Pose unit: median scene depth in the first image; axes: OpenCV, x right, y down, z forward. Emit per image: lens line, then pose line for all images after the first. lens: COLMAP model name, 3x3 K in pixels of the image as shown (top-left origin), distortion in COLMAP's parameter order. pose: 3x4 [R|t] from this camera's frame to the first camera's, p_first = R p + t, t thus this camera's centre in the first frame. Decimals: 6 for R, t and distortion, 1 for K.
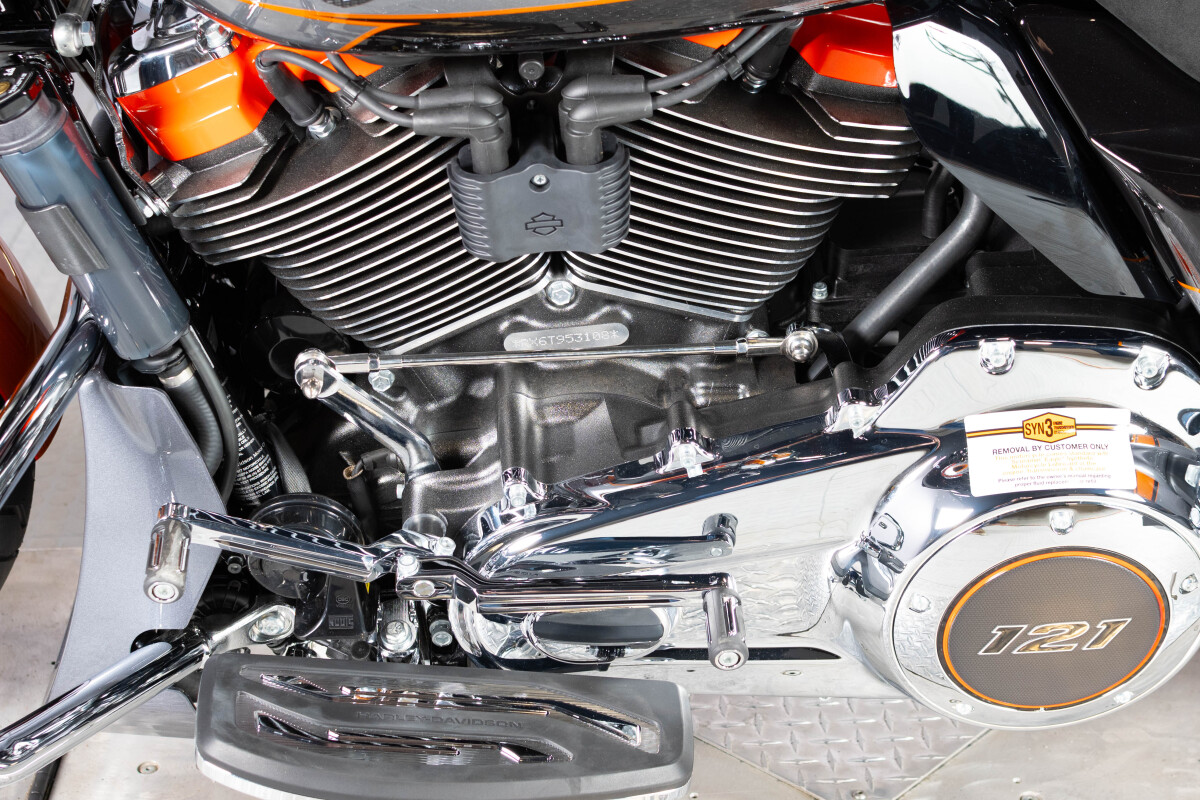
lens RADIAL K [[2204.8, 0, 602.6], [0, 2204.8, 397.7], [0, 0, 1]] dist [-0.007447, 0.000000]
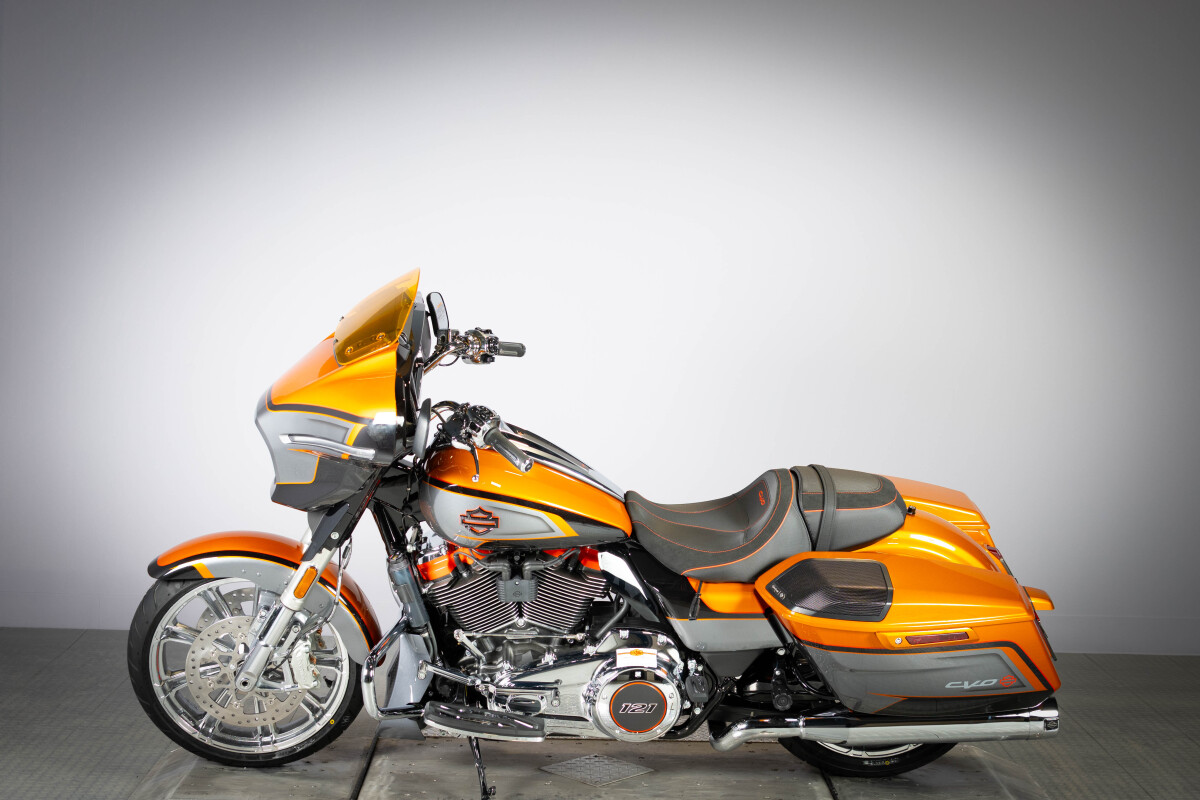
lens RADIAL K [[2204.8, 0, 600.3], [0, 2204.8, 400.4], [0, 0, 1]] dist [-0.007447, 0.000000]
pose [[0.998741, 0.049204, -0.009735, 0.149588], [-0.049455, 0.933632, -0.354804, 1.026242], [-0.008368, 0.354839, 0.934890, -2.986188]]
